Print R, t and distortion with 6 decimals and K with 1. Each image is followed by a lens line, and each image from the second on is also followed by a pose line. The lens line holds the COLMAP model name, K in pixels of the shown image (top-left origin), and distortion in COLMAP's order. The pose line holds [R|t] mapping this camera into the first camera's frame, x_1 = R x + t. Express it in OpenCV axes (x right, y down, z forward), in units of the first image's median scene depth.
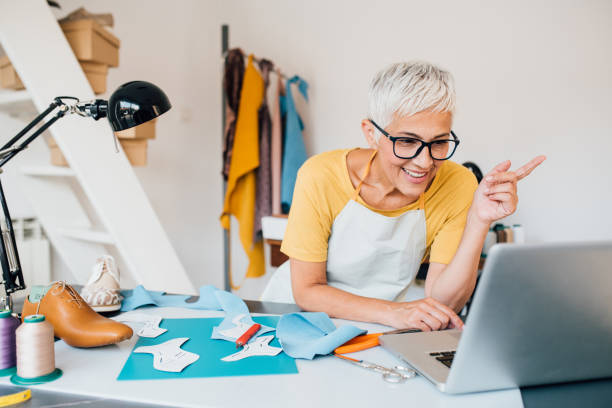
lens RADIAL K [[583.4, 0, 303.5], [0, 583.4, 204.5], [0, 0, 1]] dist [-0.026946, 0.000000]
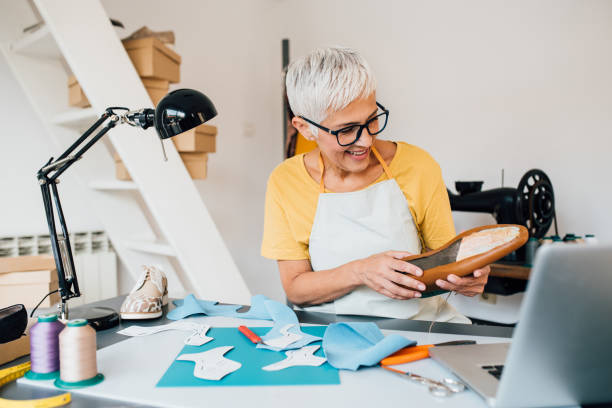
lens RADIAL K [[583.4, 0, 304.3], [0, 583.4, 203.3], [0, 0, 1]] dist [-0.026946, 0.000000]
pose [[0.992828, -0.011046, -0.119041, 0.021952], [0.007446, 0.999503, -0.030645, 0.009732], [0.119320, 0.029538, 0.992416, 0.016412]]
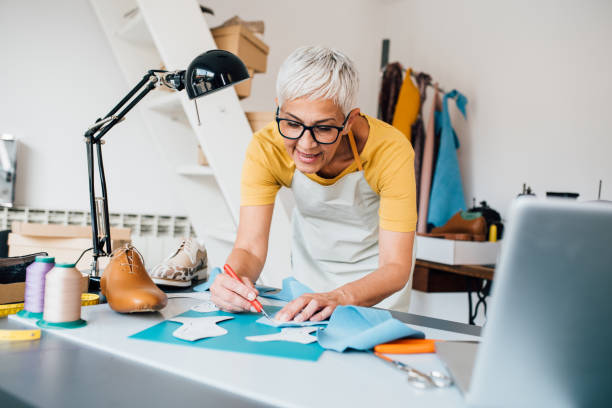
lens RADIAL K [[583.4, 0, 304.5], [0, 583.4, 207.1], [0, 0, 1]] dist [-0.026946, 0.000000]
pose [[0.944937, 0.069766, -0.319730, 0.102706], [-0.089496, 0.994858, -0.047418, 0.046818], [0.314778, 0.073422, 0.946321, 0.075131]]
